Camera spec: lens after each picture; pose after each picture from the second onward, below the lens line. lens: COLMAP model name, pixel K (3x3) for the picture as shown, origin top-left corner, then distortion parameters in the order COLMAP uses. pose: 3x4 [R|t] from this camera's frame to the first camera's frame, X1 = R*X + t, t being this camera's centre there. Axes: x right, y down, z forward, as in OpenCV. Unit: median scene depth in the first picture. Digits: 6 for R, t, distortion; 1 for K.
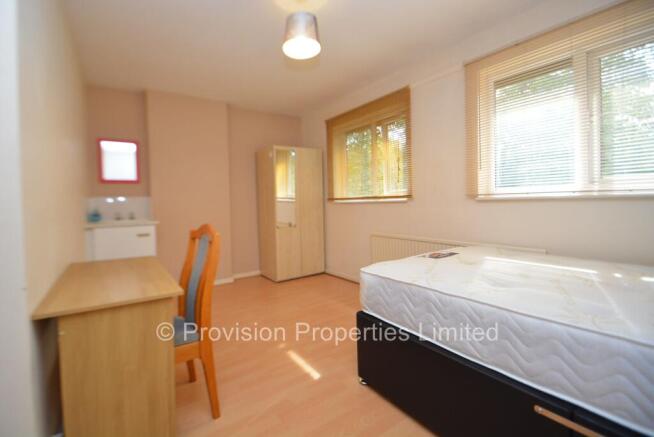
lens RADIAL K [[285.9, 0, 327.0], [0, 285.9, 218.5], [0, 0, 1]] dist [-0.002263, -0.000276]
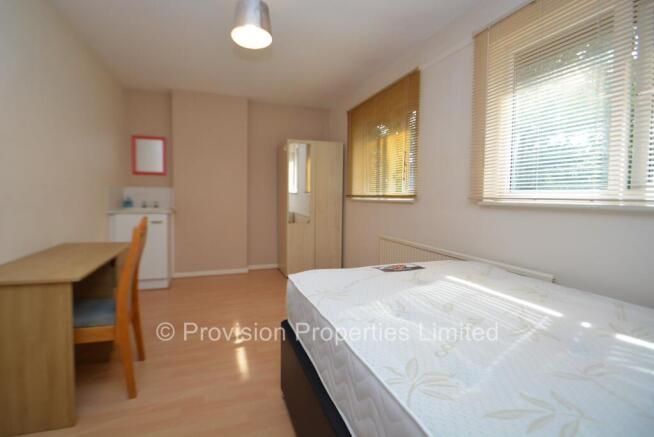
lens RADIAL K [[293.0, 0, 327.0], [0, 293.0, 218.5], [0, 0, 1]] dist [-0.000259, -0.000118]
pose [[0.961547, 0.058713, -0.268291, 0.279105], [-0.053793, 0.998222, 0.025657, -0.020019], [0.269321, -0.010238, 0.962996, 0.073188]]
